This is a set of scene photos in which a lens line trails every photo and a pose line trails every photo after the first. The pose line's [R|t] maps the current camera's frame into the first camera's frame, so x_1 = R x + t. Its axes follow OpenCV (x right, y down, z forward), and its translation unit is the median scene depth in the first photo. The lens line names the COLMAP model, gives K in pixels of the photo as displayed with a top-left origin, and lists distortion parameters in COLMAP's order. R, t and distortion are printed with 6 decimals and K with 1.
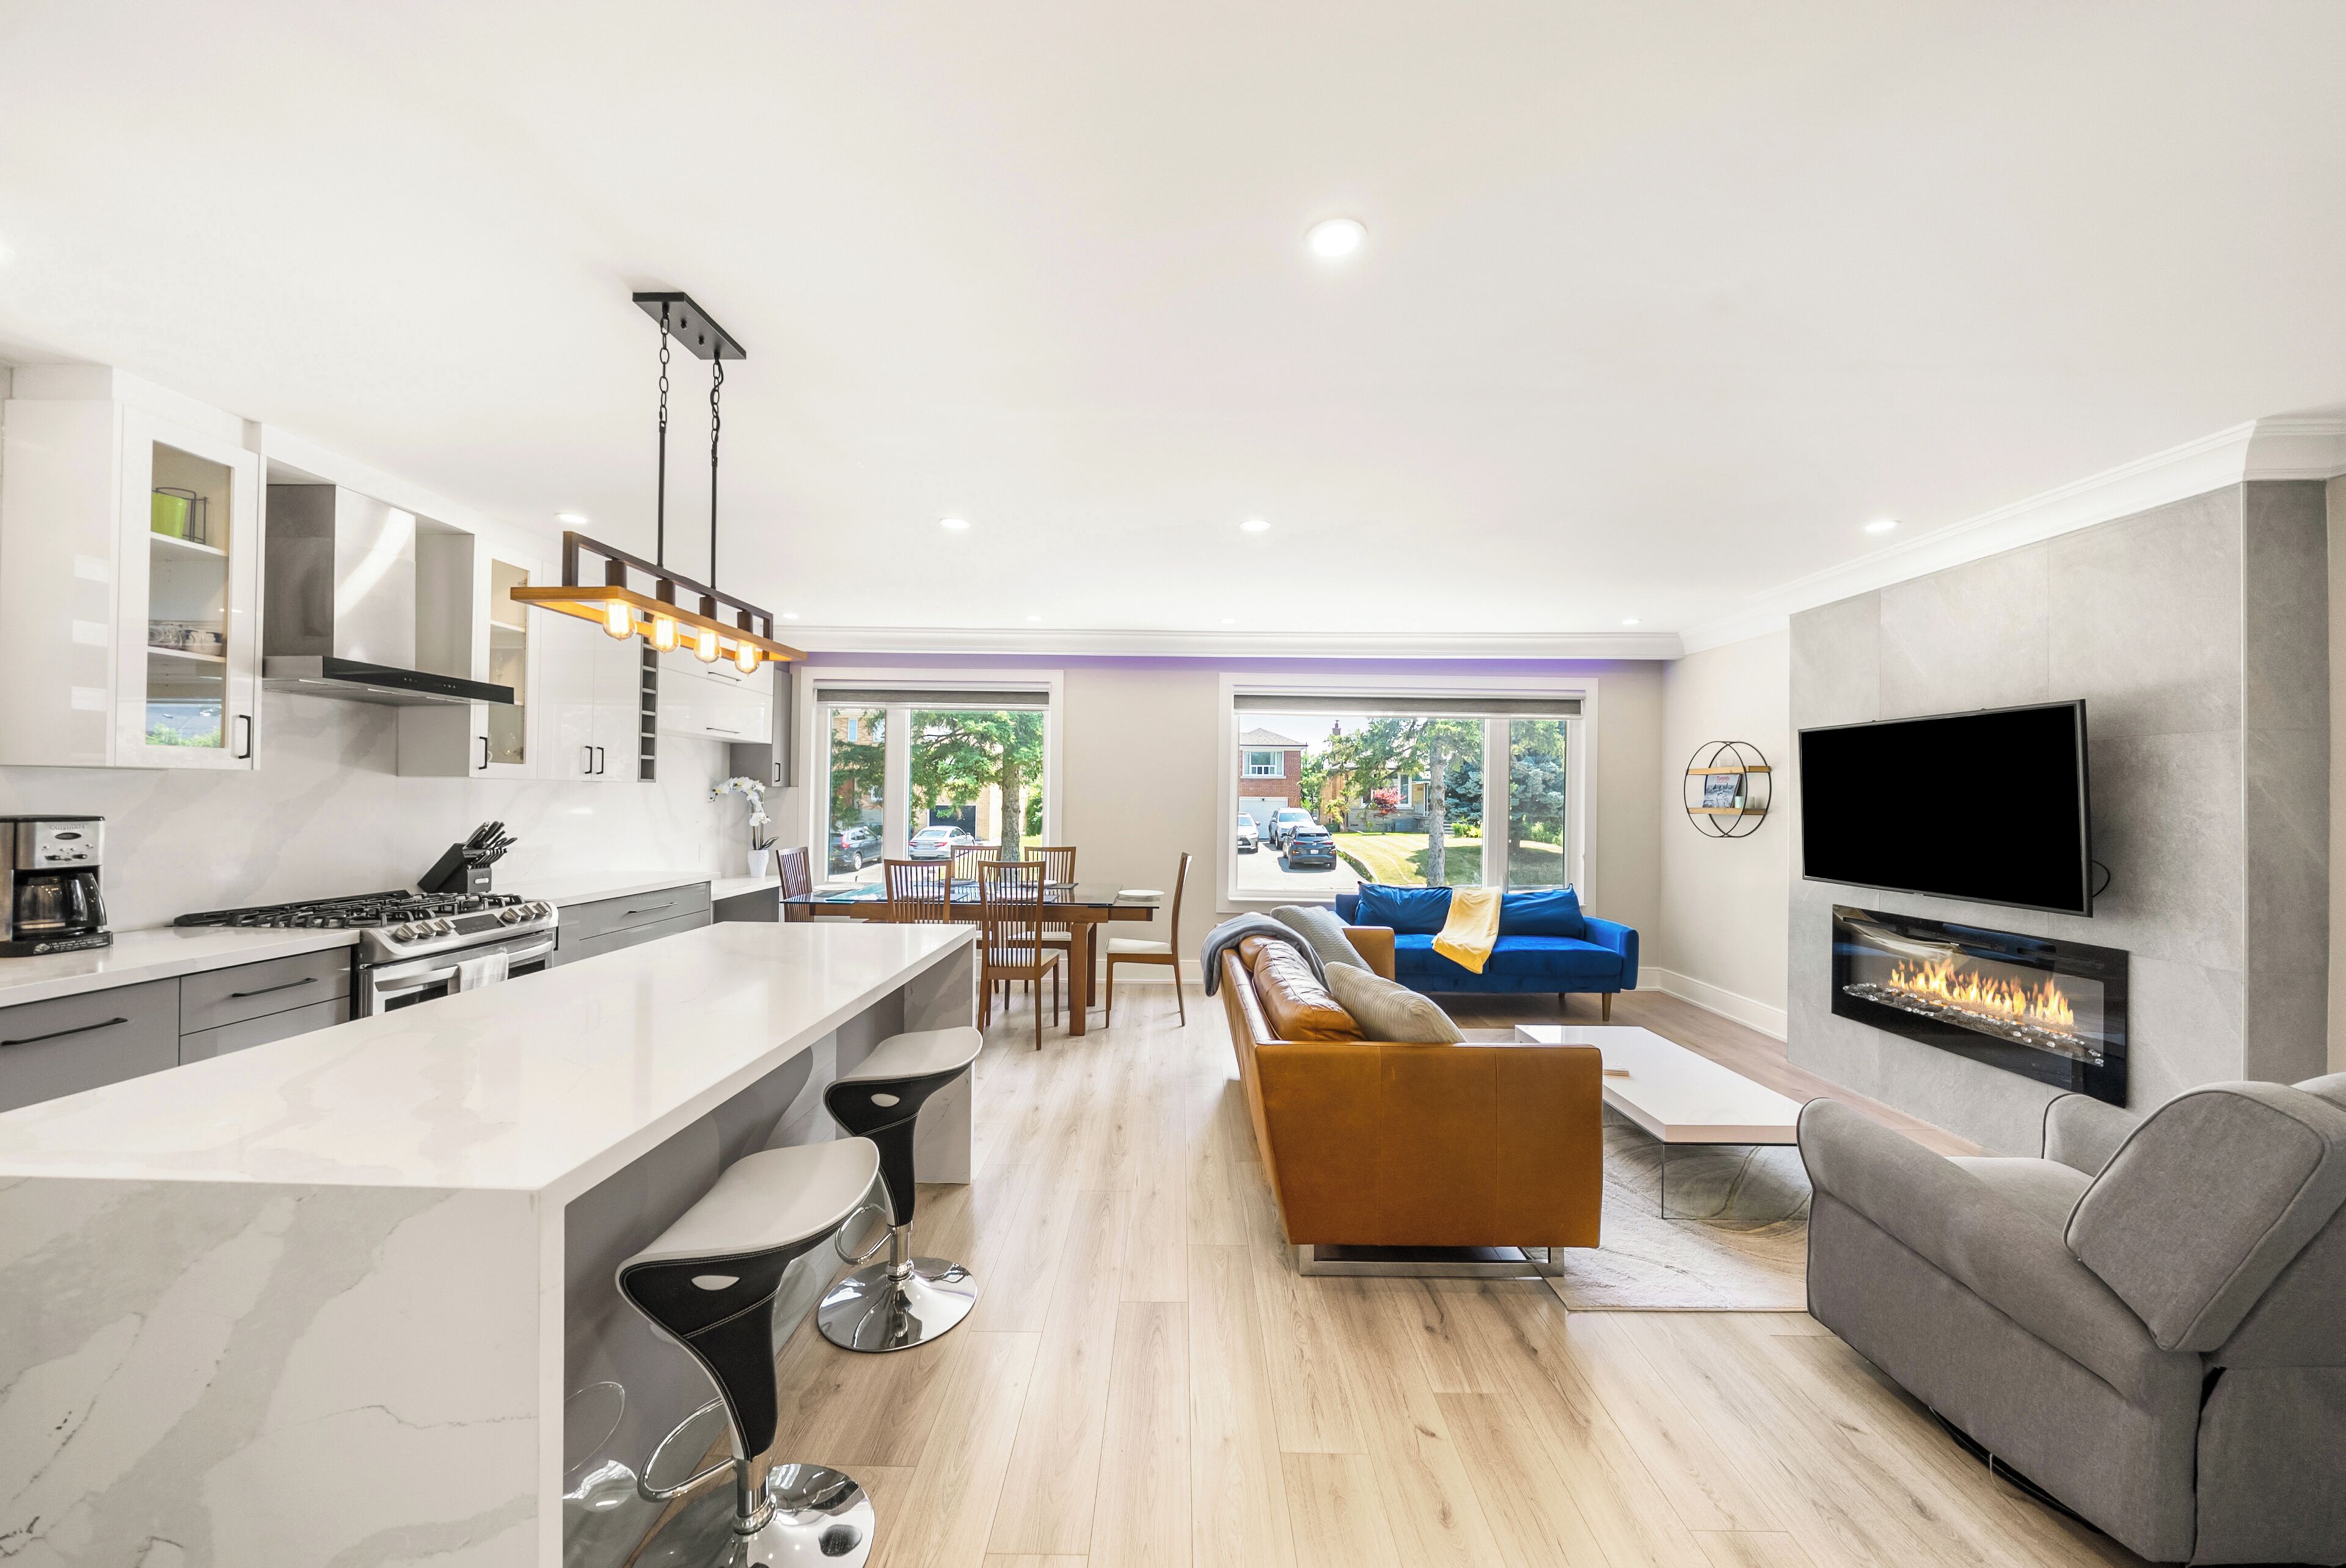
lens RADIAL K [[815.7, 0, 1188.5], [0, 815.7, 793.1], [0, 0, 1]] dist [0.000234, -0.000038]
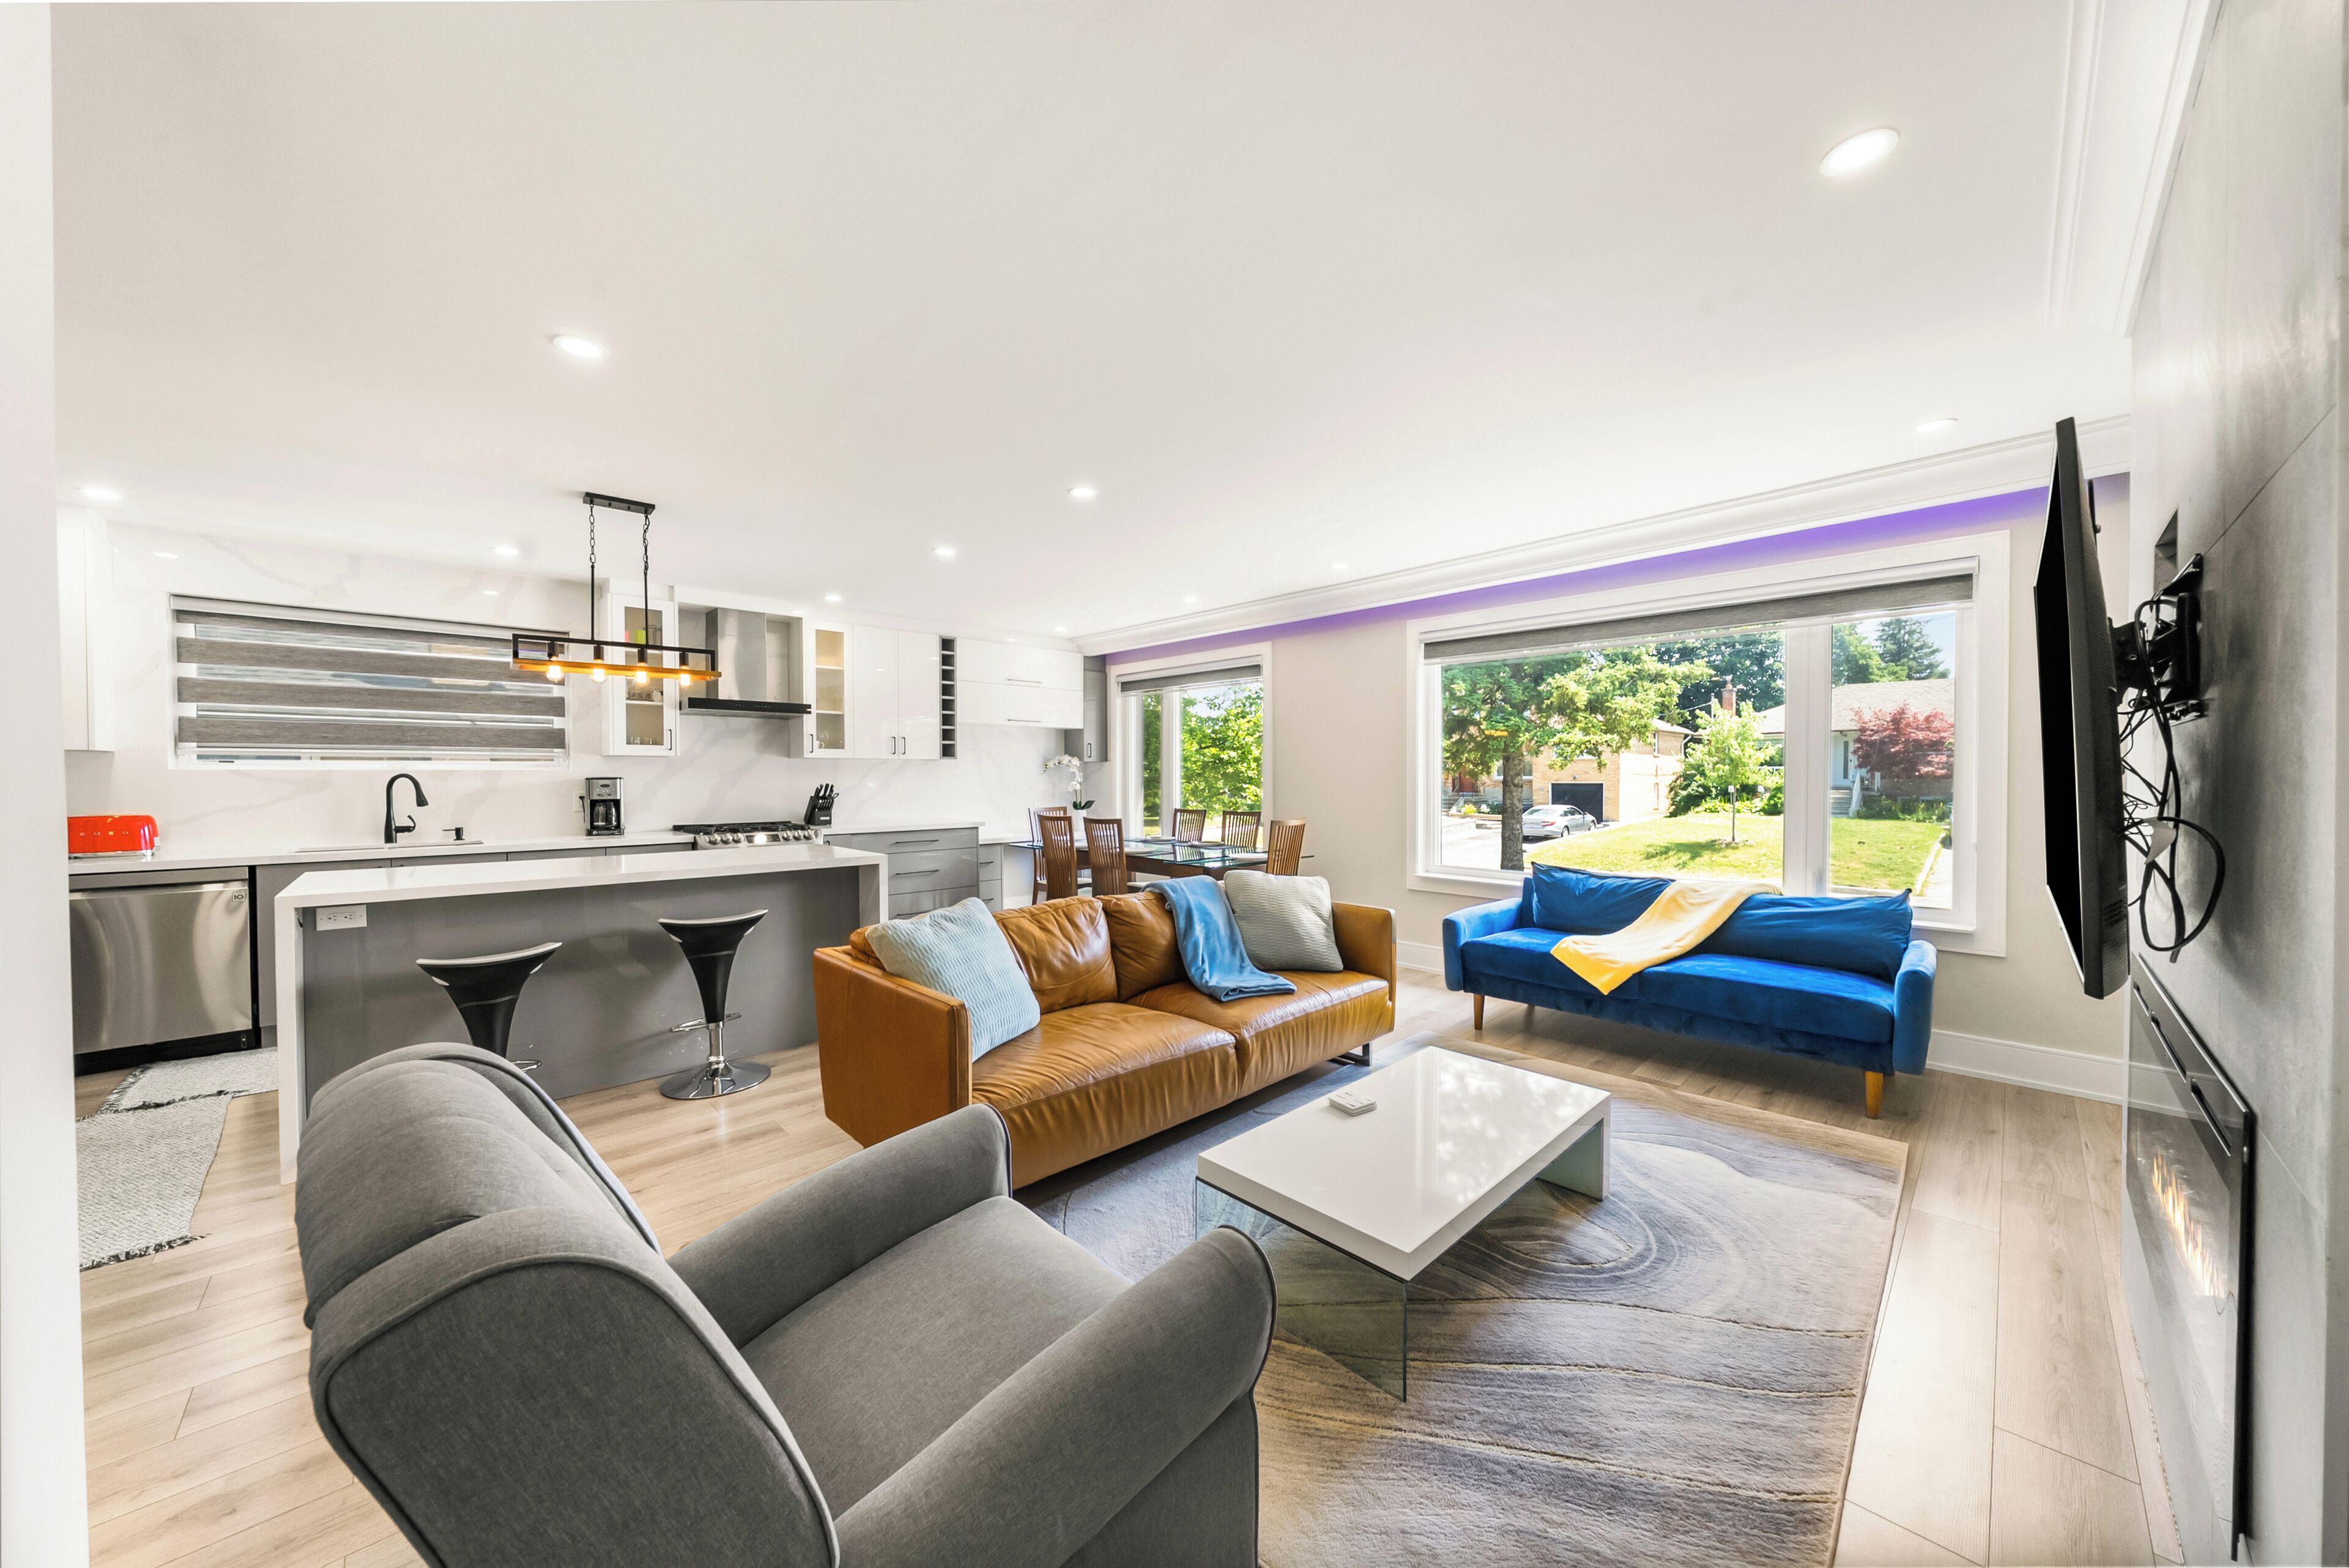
lens RADIAL K [[816.8, 0, 1188.6], [0, 816.8, 782.2], [0, 0, 1]] dist [0.000234, -0.000038]
pose [[0.699741, -0.009615, -0.714332, 0.651080], [0.016988, 0.999851, 0.003184, 0.028768], [0.714195, -0.014363, 0.699799, 0.256225]]
